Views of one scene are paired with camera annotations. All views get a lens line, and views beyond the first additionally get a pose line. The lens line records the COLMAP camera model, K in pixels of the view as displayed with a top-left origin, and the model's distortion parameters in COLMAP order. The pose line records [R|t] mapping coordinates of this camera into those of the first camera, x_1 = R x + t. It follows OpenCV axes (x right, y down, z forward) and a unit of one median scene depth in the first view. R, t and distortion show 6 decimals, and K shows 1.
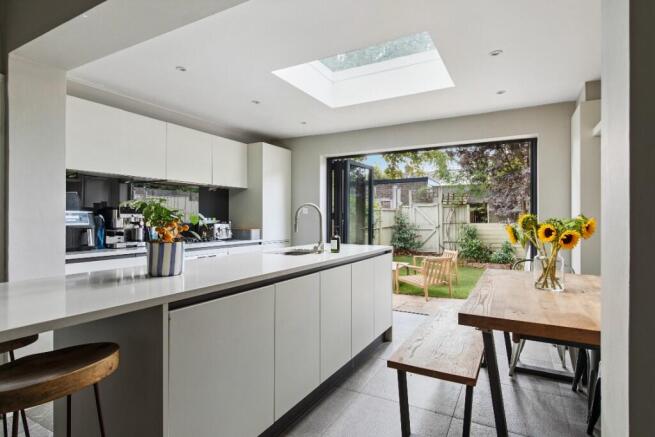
lens RADIAL K [[344.1, 0, 325.0], [0, 344.1, 216.2], [0, 0, 1]] dist [-0.003232, -0.000327]
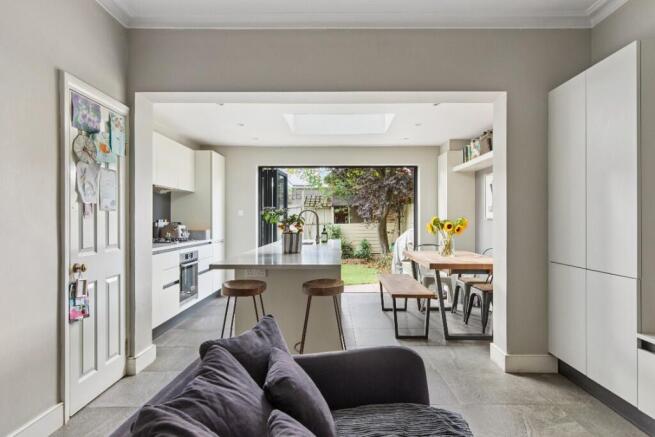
lens RADIAL K [[406.9, 0, 328.8], [0, 406.9, 216.8], [0, 0, 1]] dist [0.008174, -0.001538]
pose [[0.884699, -0.000663, 0.466163, -0.204139], [0.000723, 1.000000, 0.000049, -0.001632], [-0.466163, 0.000294, 0.884699, -0.145014]]
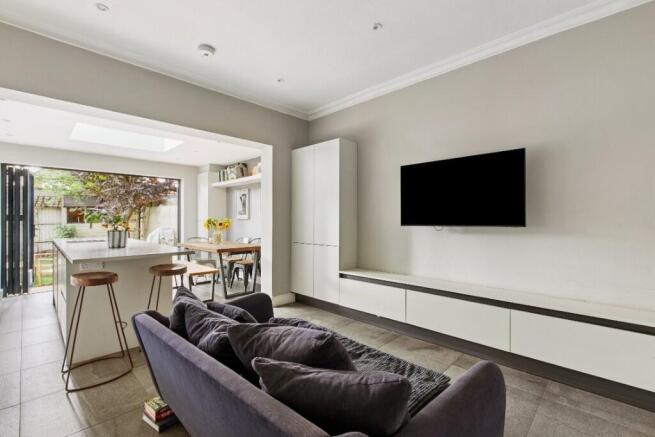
lens RADIAL K [[297.2, 0, 327.8], [0, 297.2, 221.8], [0, 0, 1]] dist [0.005108, 0.000280]
pose [[0.277518, -0.008459, 0.960683, -0.298330], [-0.005584, 0.999930, 0.010418, -0.001112], [-0.960704, -0.008256, 0.277451, -0.112549]]
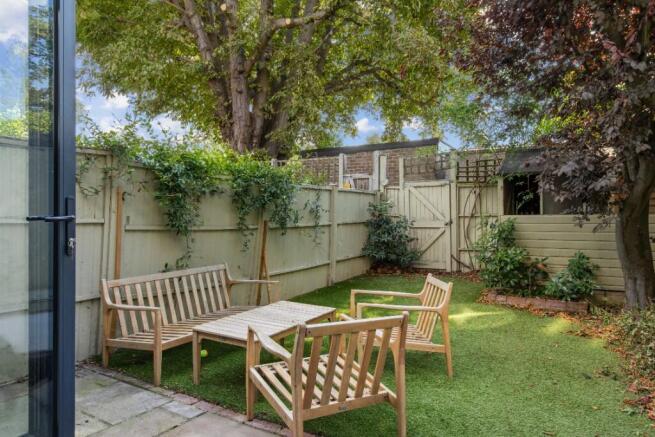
lens RADIAL K [[421.0, 0, 327.8], [0, 421.0, 218.8], [0, 0, 1]] dist [-0.005092, -0.000888]
pose [[0.999647, 0.003987, -0.026265, 0.187119], [-0.003494, 0.999817, 0.018794, 0.015196], [0.026335, -0.018696, 0.999478, 0.392635]]
